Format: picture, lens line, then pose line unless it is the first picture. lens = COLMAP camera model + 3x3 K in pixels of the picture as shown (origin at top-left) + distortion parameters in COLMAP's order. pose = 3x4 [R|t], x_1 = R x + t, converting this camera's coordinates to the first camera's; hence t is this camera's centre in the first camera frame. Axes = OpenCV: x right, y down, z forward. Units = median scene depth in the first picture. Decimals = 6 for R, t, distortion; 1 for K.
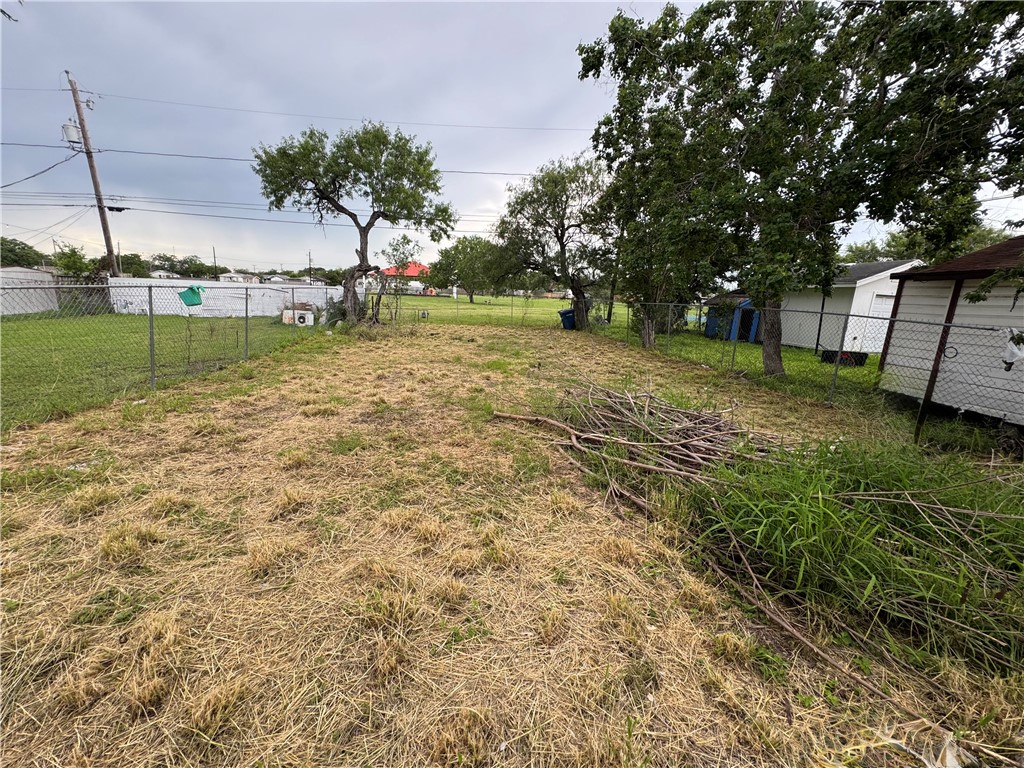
lens RADIAL K [[409.0, 0, 511.4], [0, 409.0, 383.4], [0, 0, 1]] dist [-0.004626, 0.000284]
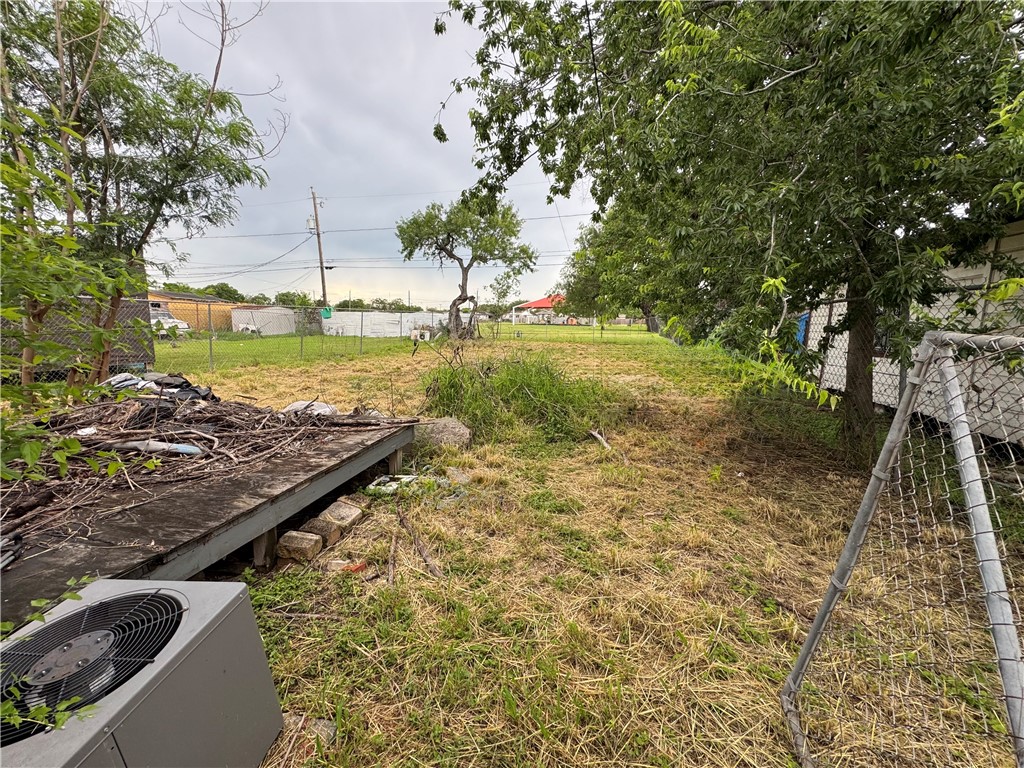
lens RADIAL K [[409.0, 0, 511.4], [0, 409.0, 383.4], [0, 0, 1]] dist [-0.004626, 0.000284]
pose [[0.925586, 0.032967, -0.377099, 0.289902], [-0.061623, 0.996034, -0.064177, 0.070060], [0.373488, 0.082639, 0.923947, -0.147440]]
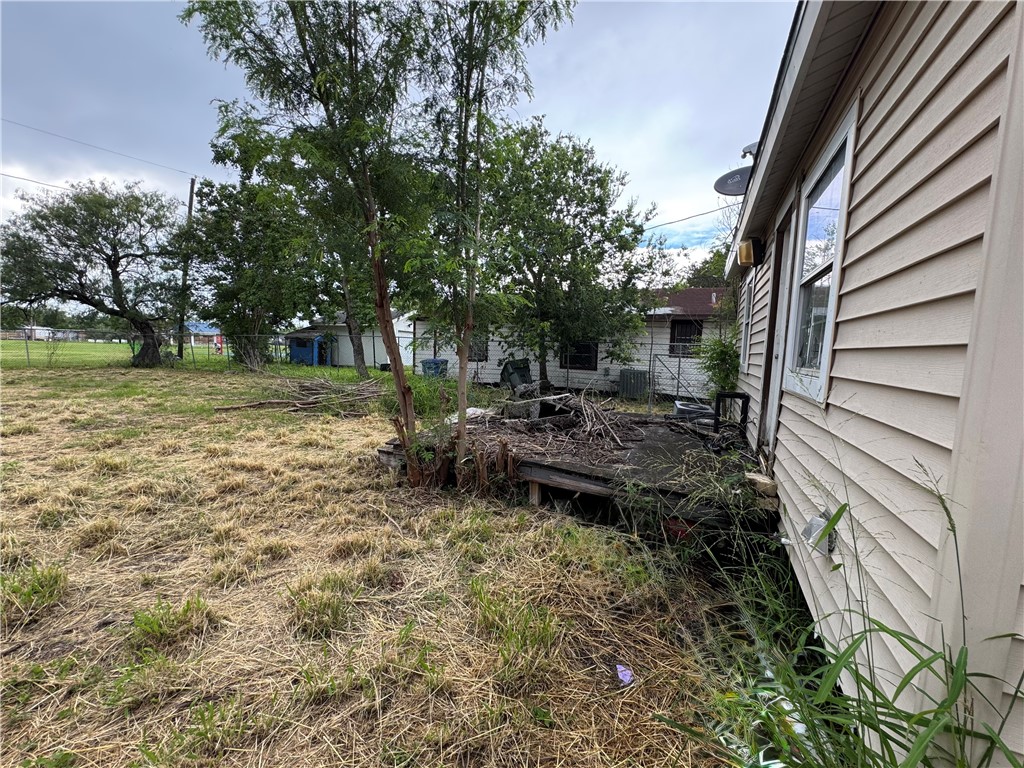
lens RADIAL K [[409.0, 0, 511.4], [0, 409.0, 383.4], [0, 0, 1]] dist [-0.004626, 0.000284]
pose [[0.522629, -0.096215, 0.847114, -0.228784], [0.178690, 0.983904, 0.001509, 0.057547], [-0.833624, 0.150582, 0.531410, -0.180488]]
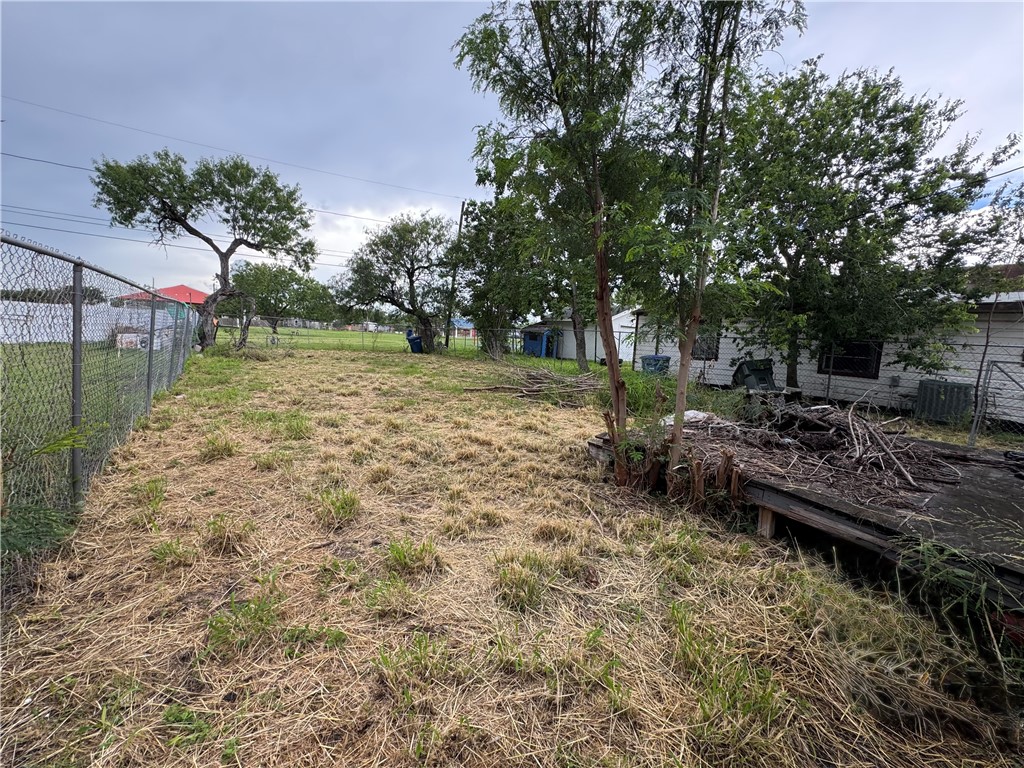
lens RADIAL K [[409.0, 0, 511.4], [0, 409.0, 383.4], [0, 0, 1]] dist [-0.004626, 0.000284]
pose [[0.881355, -0.049958, 0.469806, -0.221484], [0.088149, 0.994321, -0.059633, 0.058289], [-0.464159, 0.093971, 0.880753, -0.176947]]
